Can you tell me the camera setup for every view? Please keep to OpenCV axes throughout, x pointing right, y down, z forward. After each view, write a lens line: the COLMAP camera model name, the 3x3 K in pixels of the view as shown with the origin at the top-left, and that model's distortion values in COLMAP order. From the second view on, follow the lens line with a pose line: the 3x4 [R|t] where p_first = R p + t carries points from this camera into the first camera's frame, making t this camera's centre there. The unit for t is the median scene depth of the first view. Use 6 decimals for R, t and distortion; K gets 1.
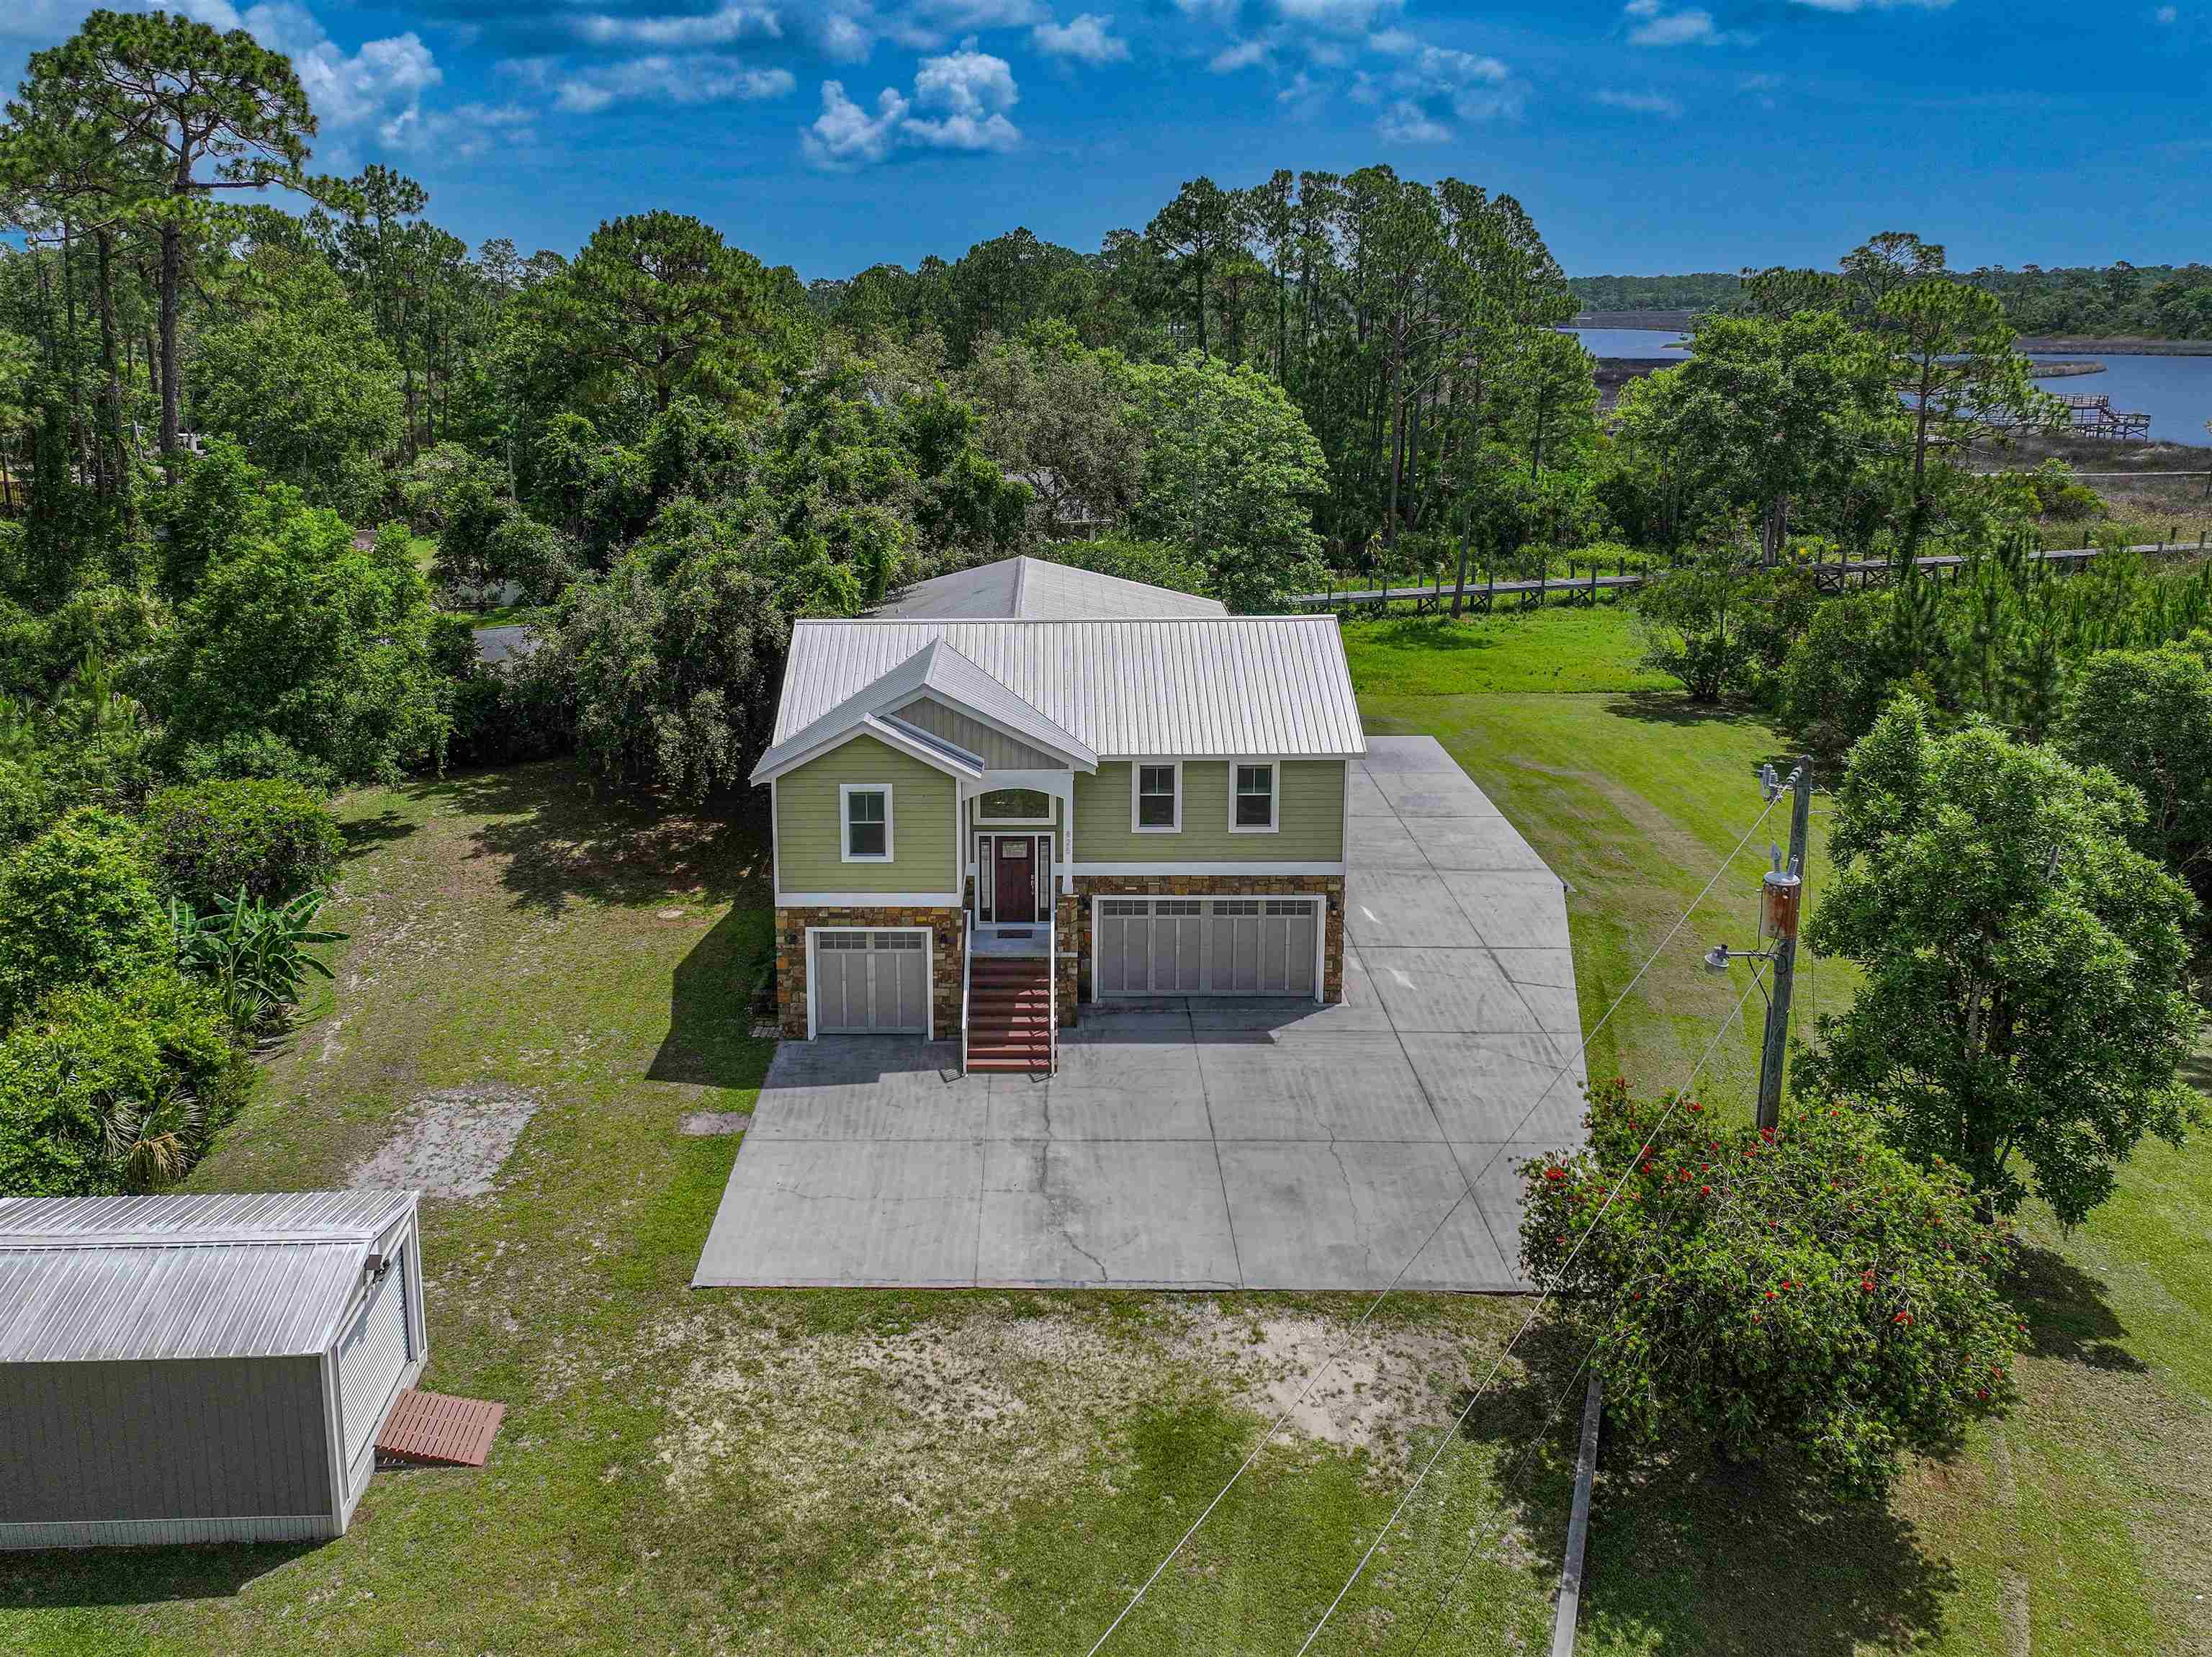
lens RADIAL K [[1679.0, 0, 1138.1], [0, 1679.0, 640.1], [0, 0, 1]] dist [0.004124, -0.004250]
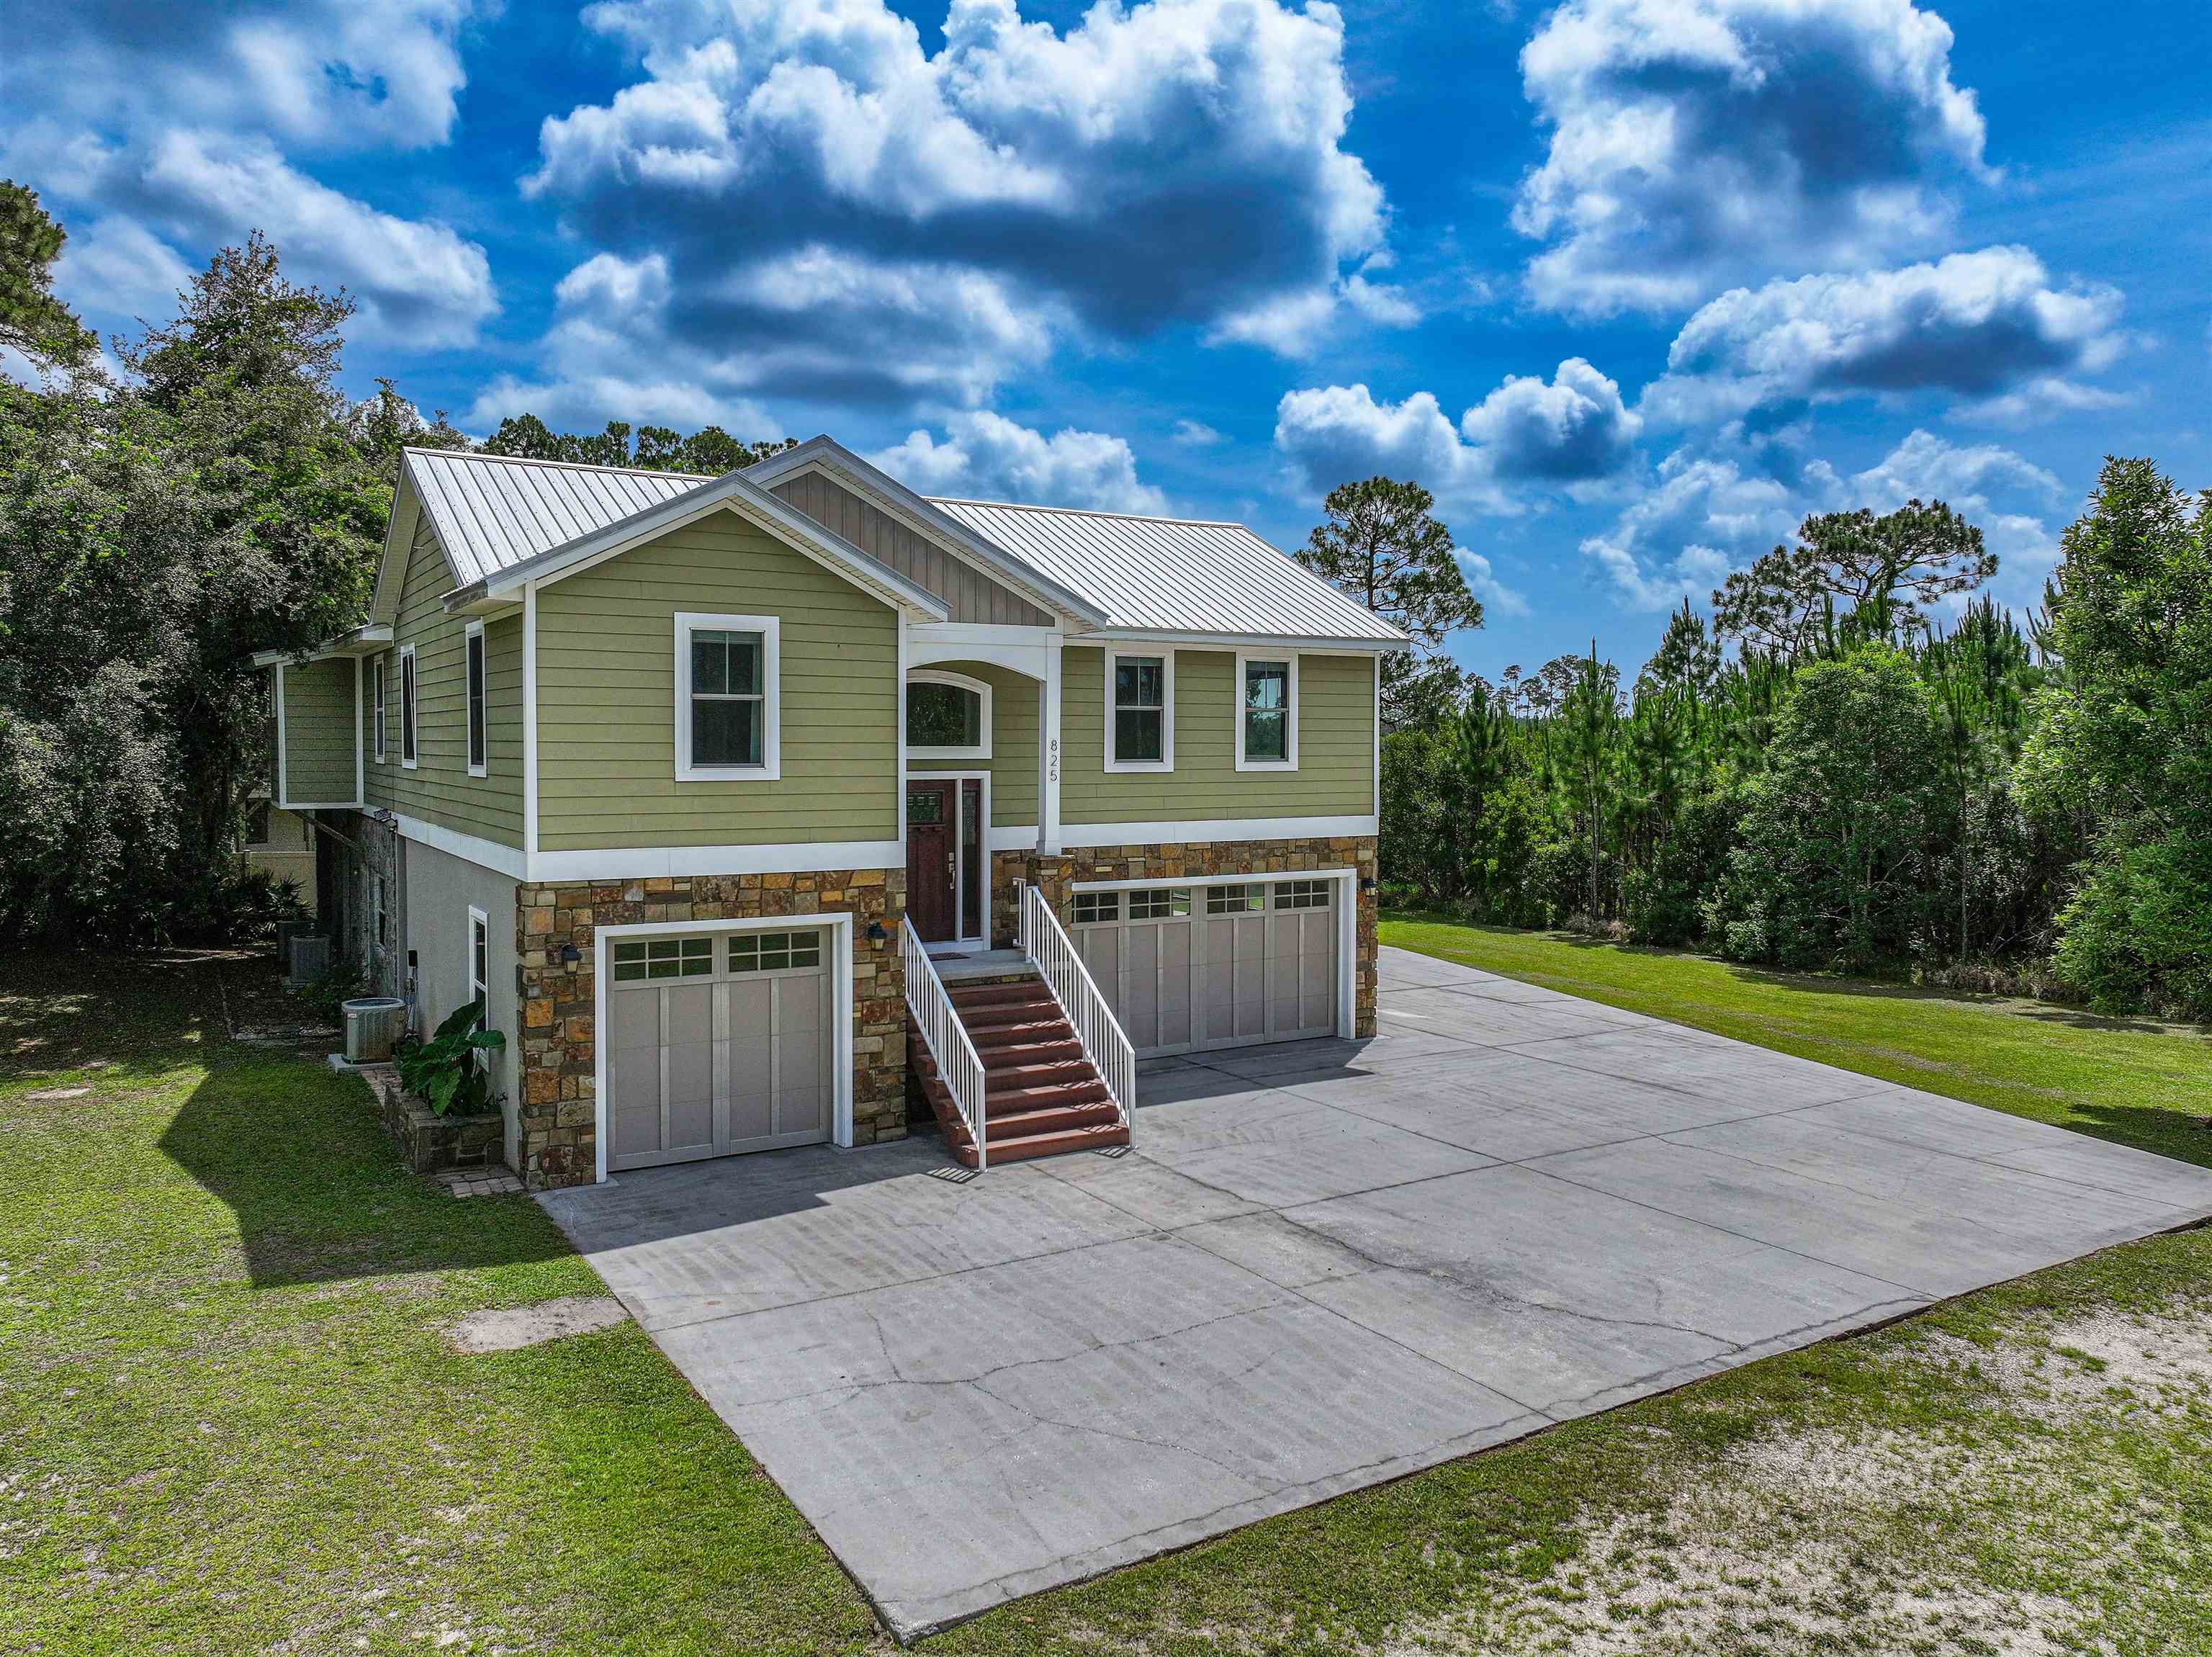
lens RADIAL K [[1551.5, 0, 1228.7], [0, 1551.5, 796.6], [0, 0, 1]] dist [0.002067, 0.002412]
pose [[0.849243, -0.031067, 0.527087, -0.267557], [0.114383, 0.985387, -0.126214, 0.204334], [-0.515463, 0.167476, 0.840386, 0.521837]]
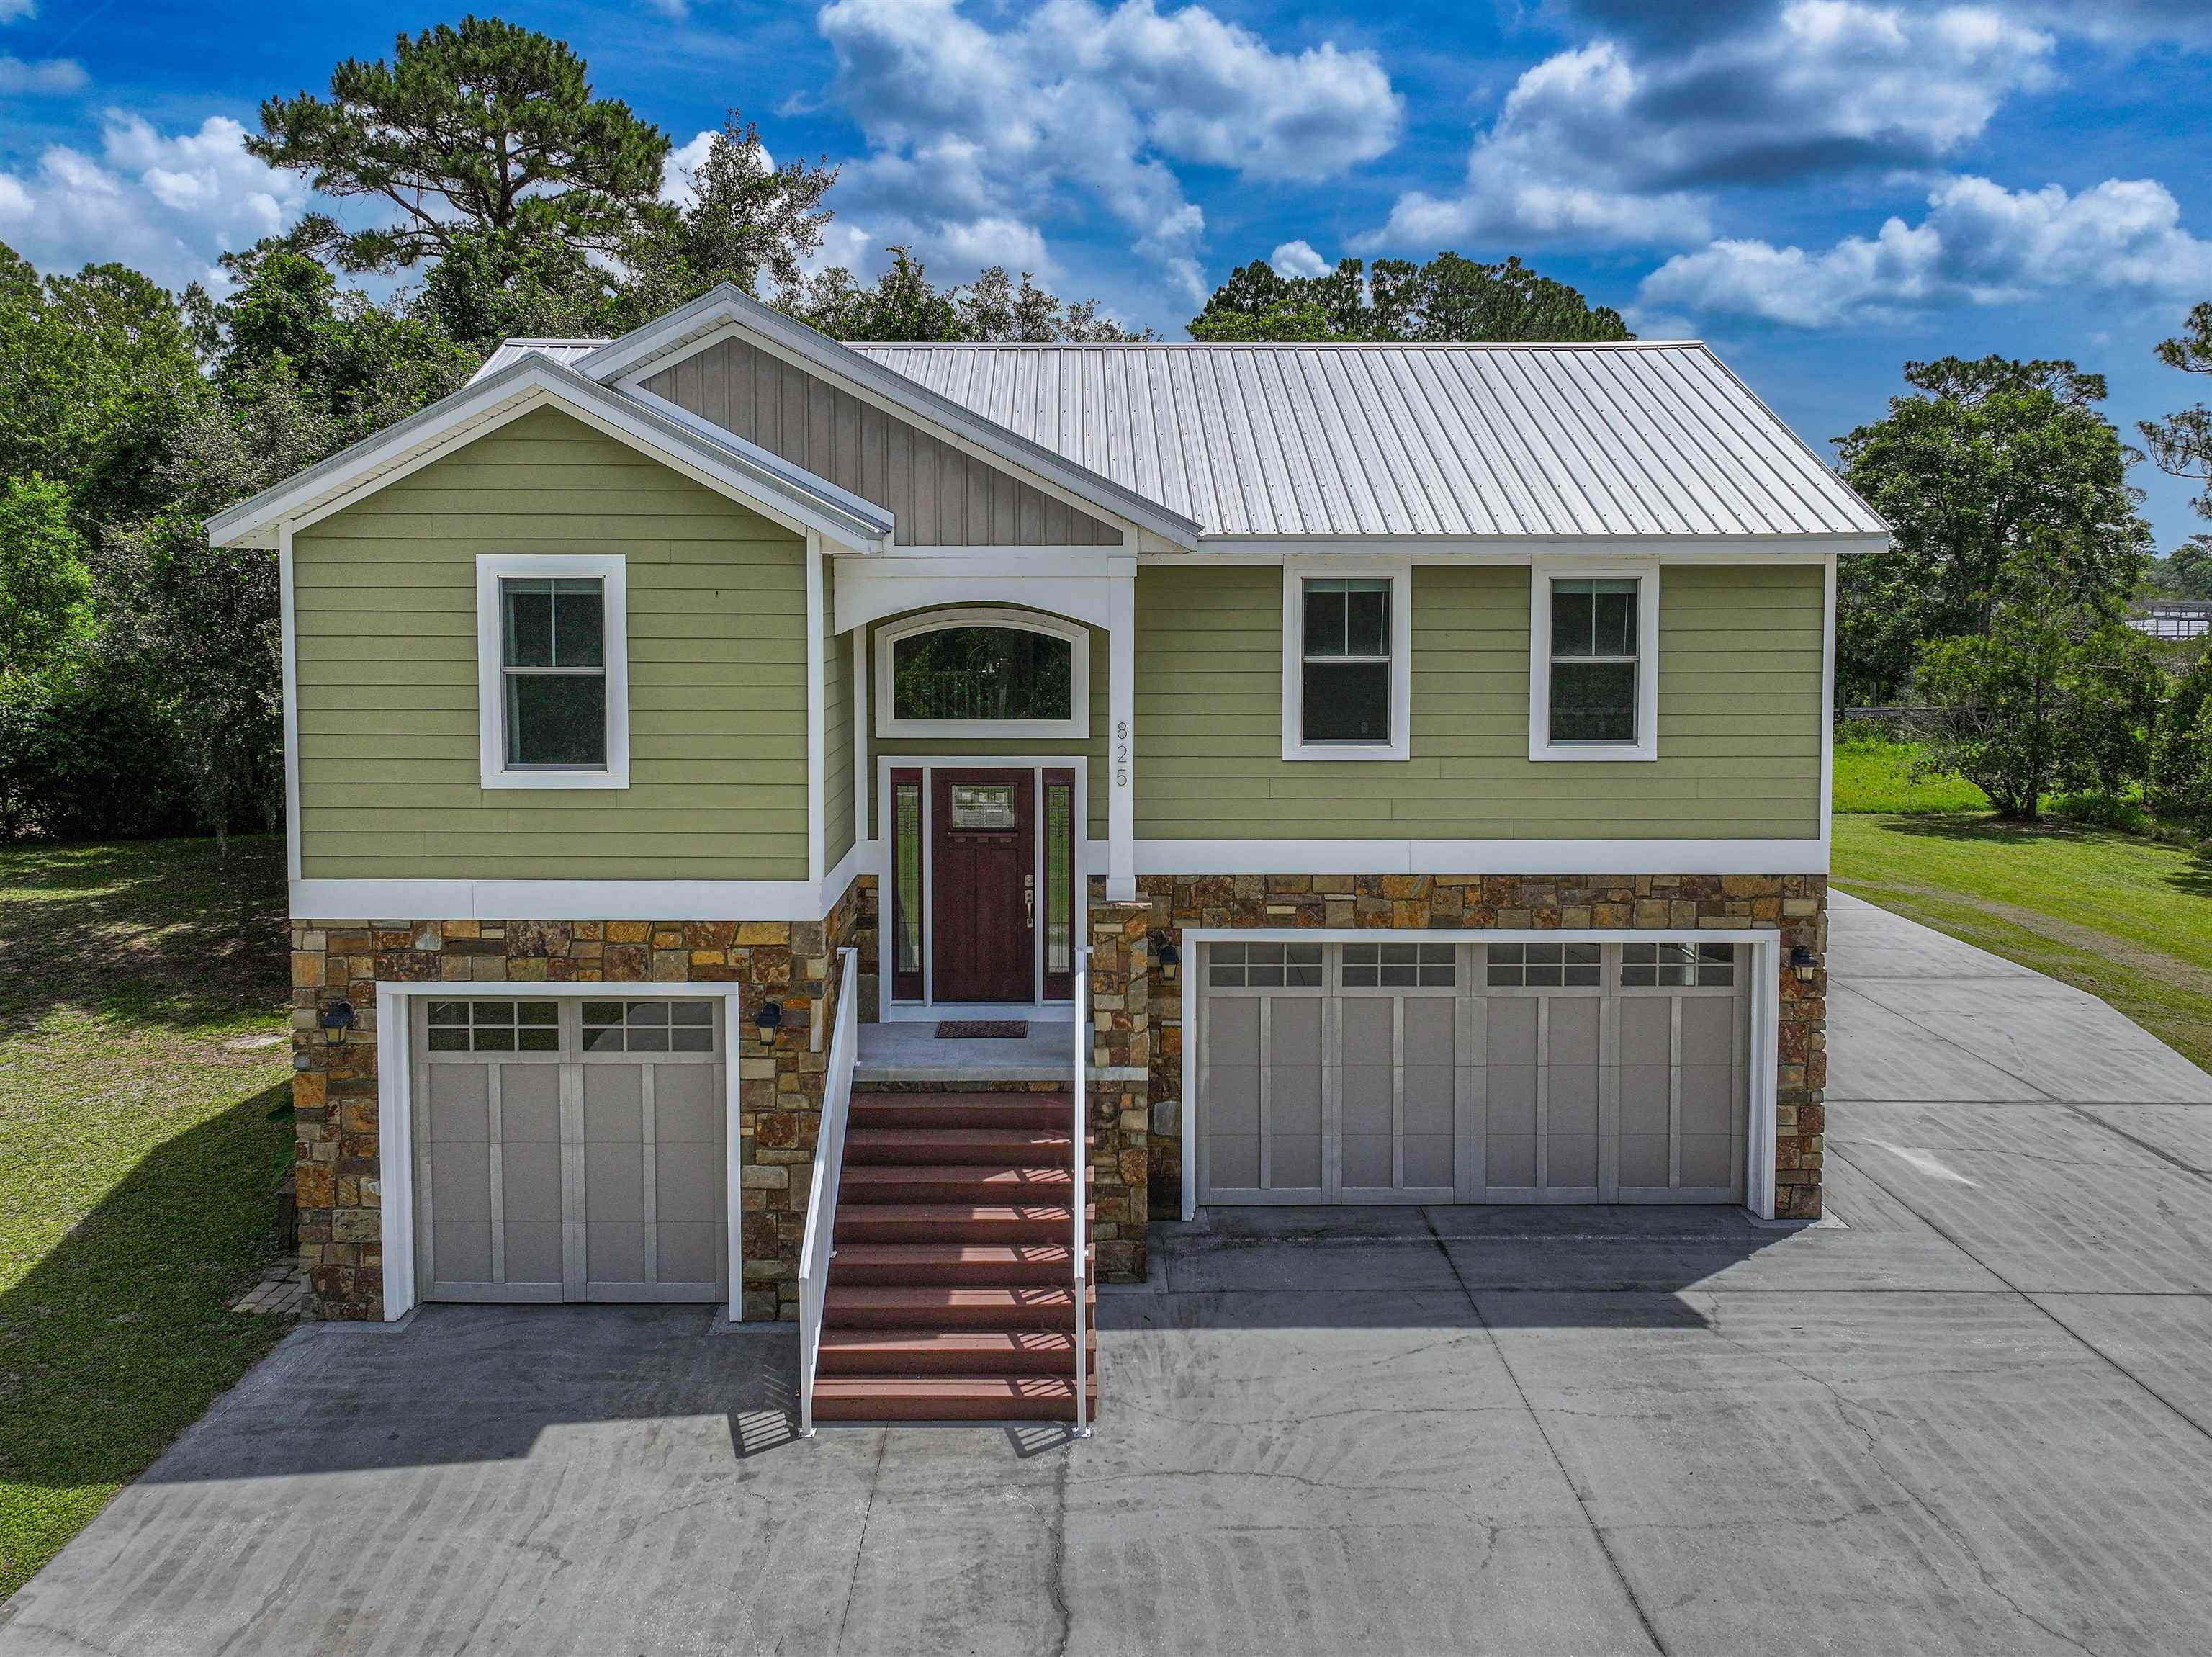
lens RADIAL K [[1679.0, 0, 1138.1], [0, 1679.0, 640.1], [0, 0, 1]] dist [0.004124, -0.004250]
pose [[0.999829, -0.009514, -0.015852, -0.031738], [0.006832, 0.986861, -0.161425, 0.153828], [0.017179, 0.161289, 0.986758, 0.626082]]
